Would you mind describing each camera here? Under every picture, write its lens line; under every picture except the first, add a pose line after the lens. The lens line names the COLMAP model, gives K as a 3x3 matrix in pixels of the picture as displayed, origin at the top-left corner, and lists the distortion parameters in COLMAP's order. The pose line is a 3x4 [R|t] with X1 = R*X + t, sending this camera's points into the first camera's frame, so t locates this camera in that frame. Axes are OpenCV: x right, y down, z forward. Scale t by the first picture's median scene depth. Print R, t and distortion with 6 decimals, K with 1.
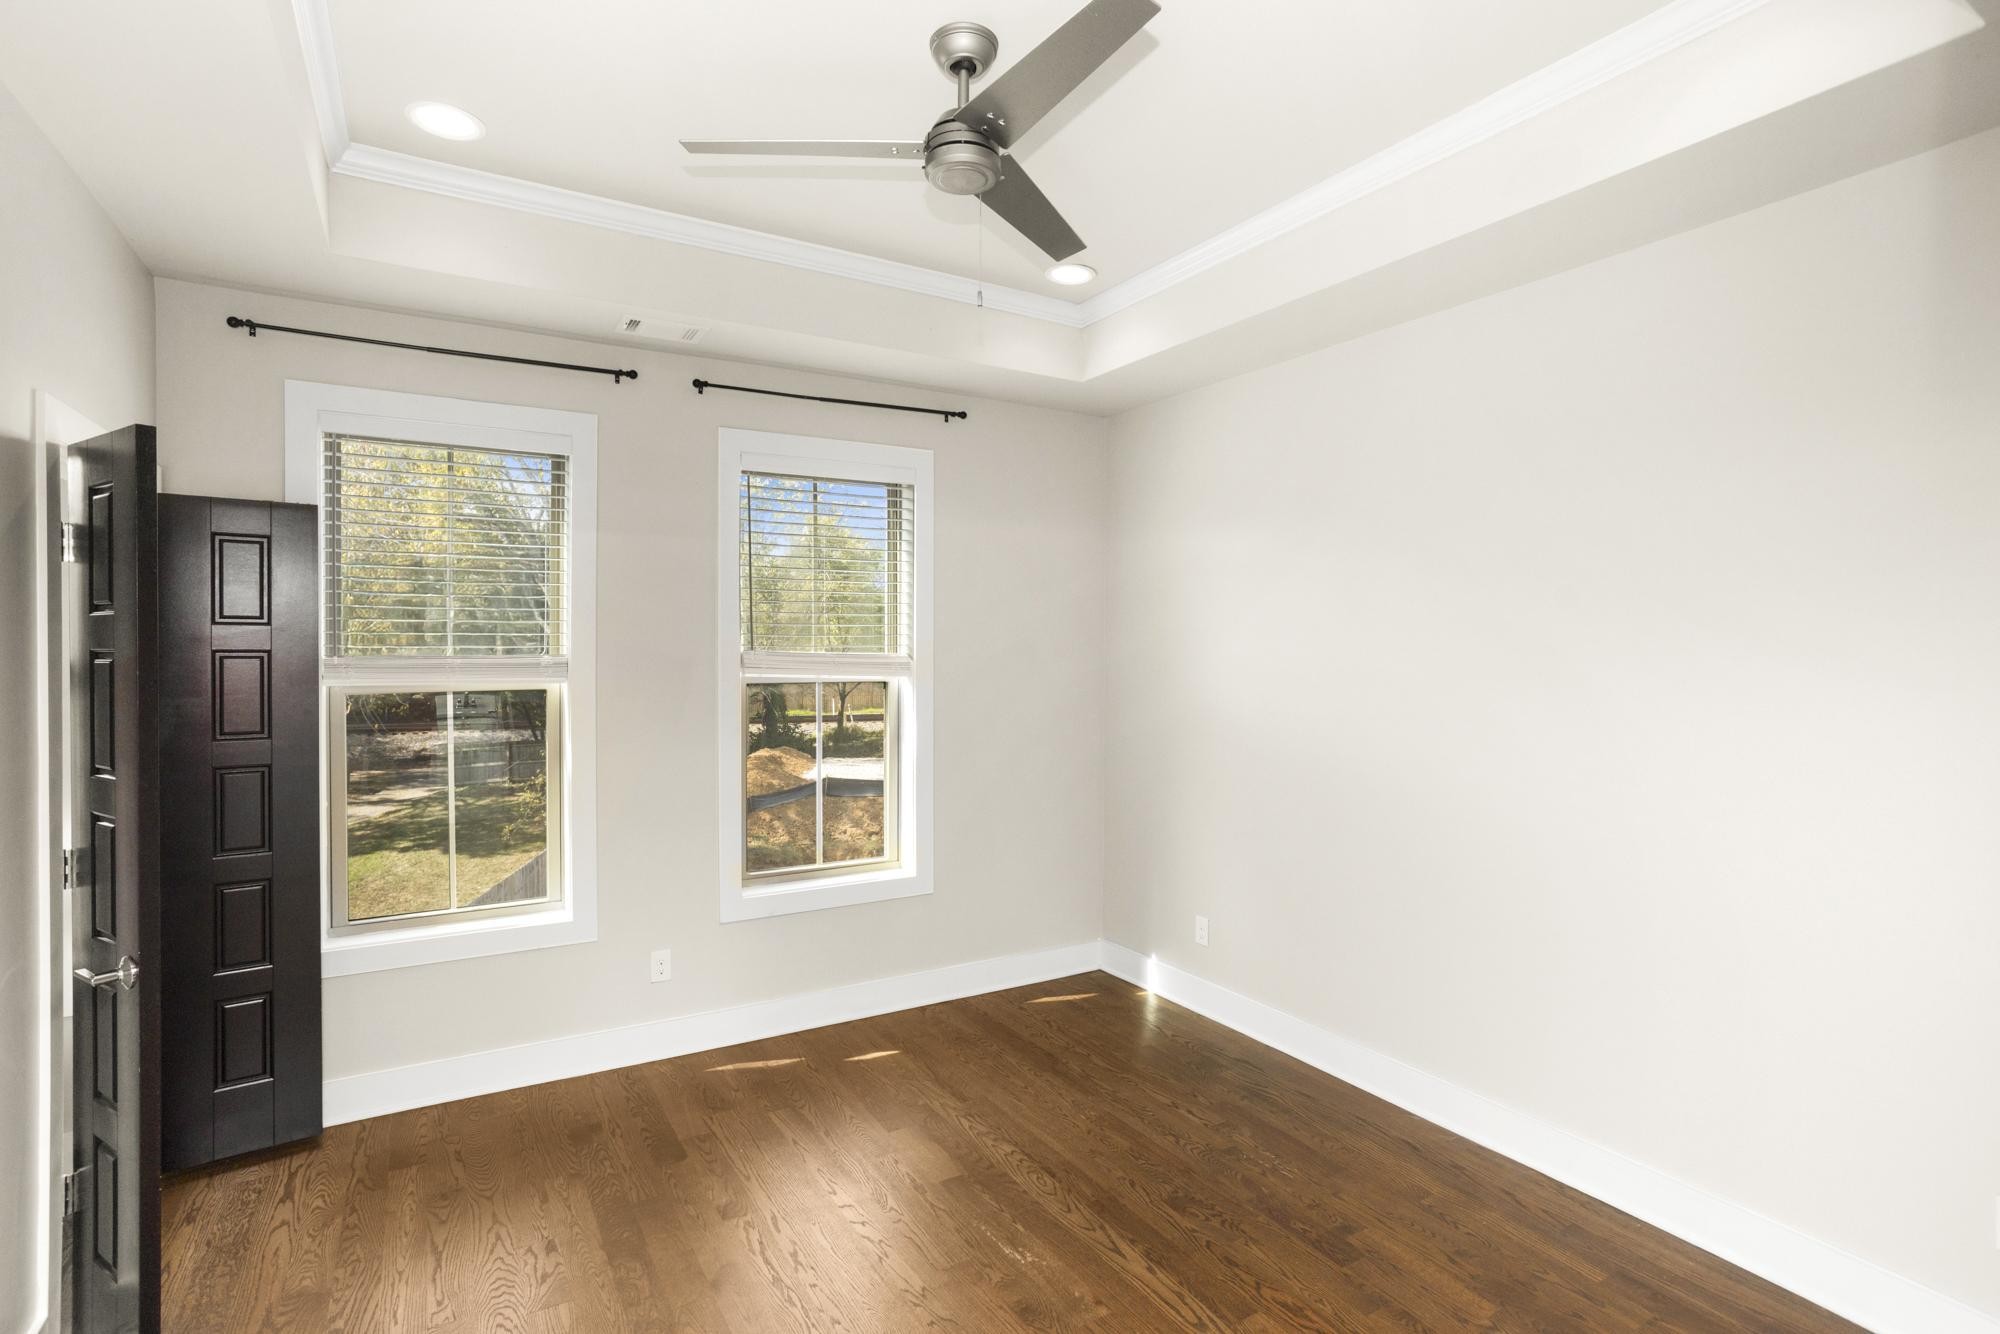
lens RADIAL K [[984.0, 0, 994.0], [0, 984.0, 680.0], [0, 0, 1]] dist [-0.044811, 0.023353]
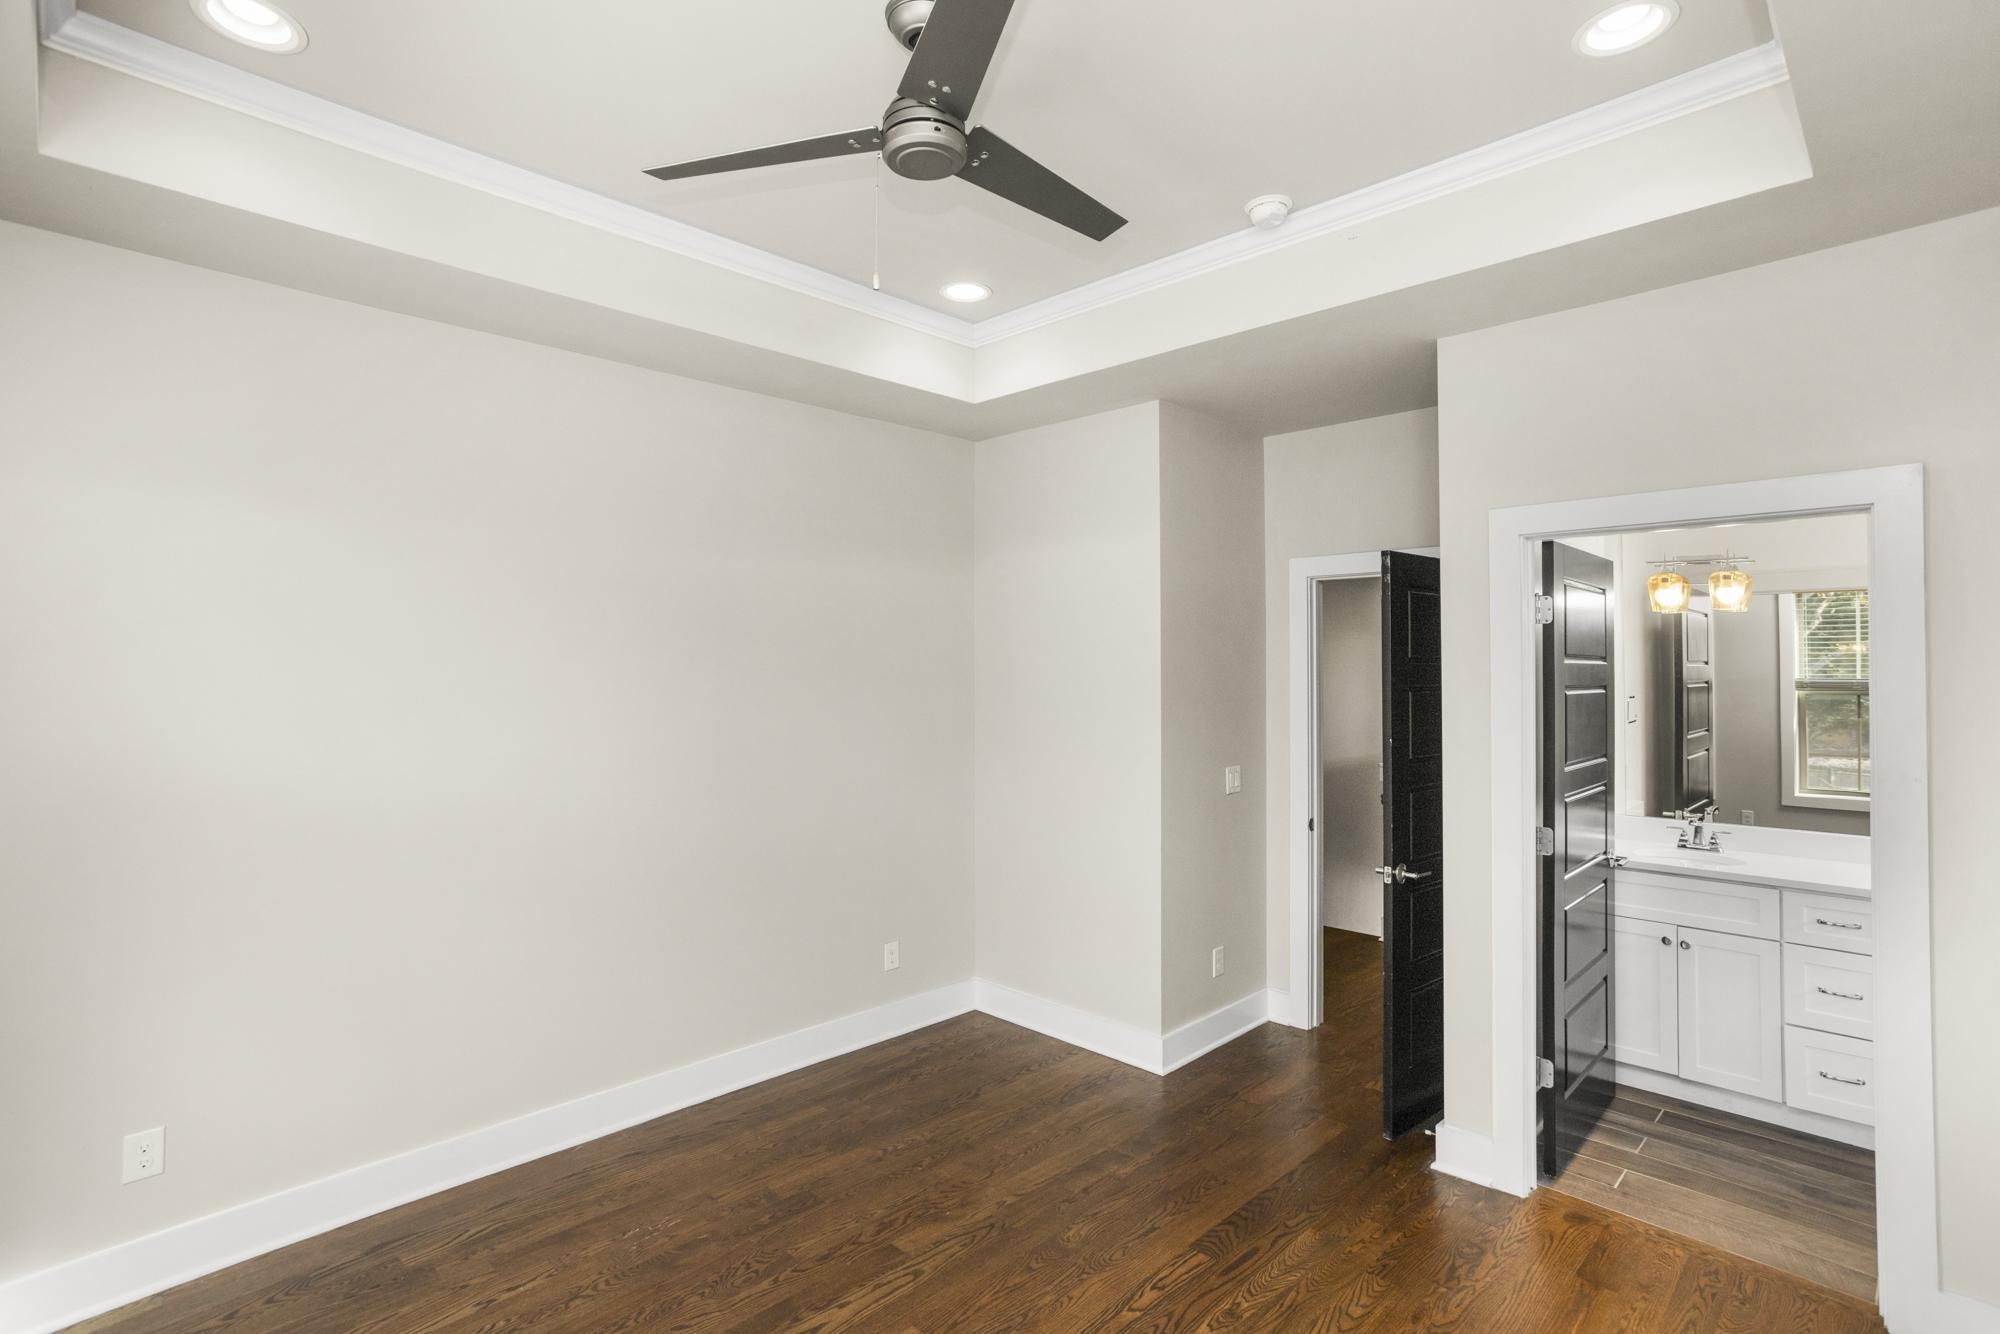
lens RADIAL K [[984.0, 0, 994.0], [0, 984.0, 680.0], [0, 0, 1]] dist [-0.044811, 0.023353]
pose [[-0.291524, -0.006981, 0.956538, -0.745082], [0.025854, 0.999551, 0.015175, -0.038649], [-0.956214, 0.029154, -0.291213, 1.011255]]
